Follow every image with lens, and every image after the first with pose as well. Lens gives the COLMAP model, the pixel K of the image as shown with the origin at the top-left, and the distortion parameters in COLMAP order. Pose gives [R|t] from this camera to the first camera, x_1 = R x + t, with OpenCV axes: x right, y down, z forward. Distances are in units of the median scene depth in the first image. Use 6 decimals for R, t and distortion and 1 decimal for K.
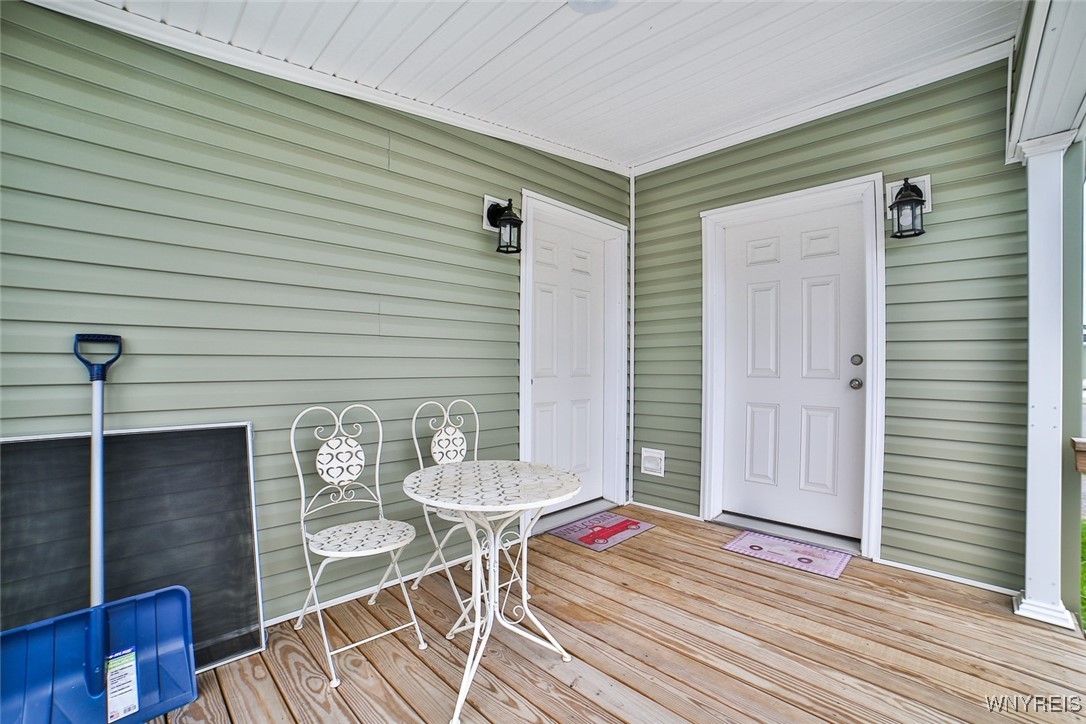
lens RADIAL K [[452.7, 0, 552.5], [0, 452.7, 362.5], [0, 0, 1]] dist [-0.102731, 0.037932]
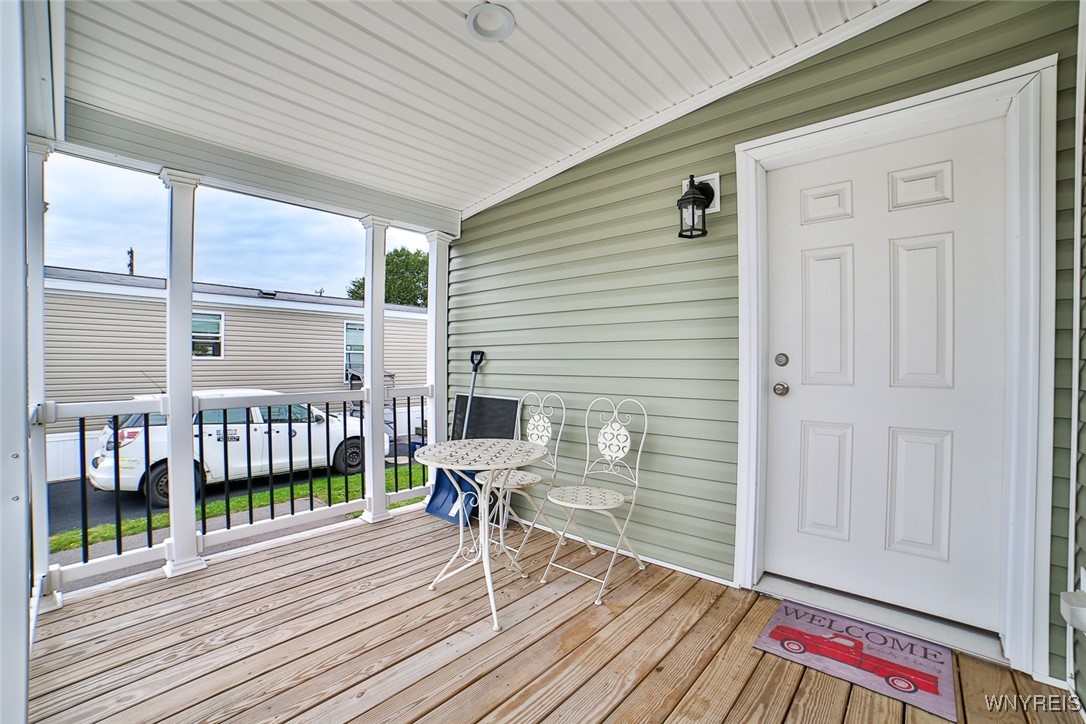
lens RADIAL K [[452.7, 0, 552.5], [0, 452.7, 362.5], [0, 0, 1]] dist [-0.102731, 0.037932]
pose [[0.100513, -0.002049, -0.994934, 0.833735], [0.000659, 0.999998, -0.001993, 0.000097], [0.994936, -0.000456, 0.100514, 0.736631]]
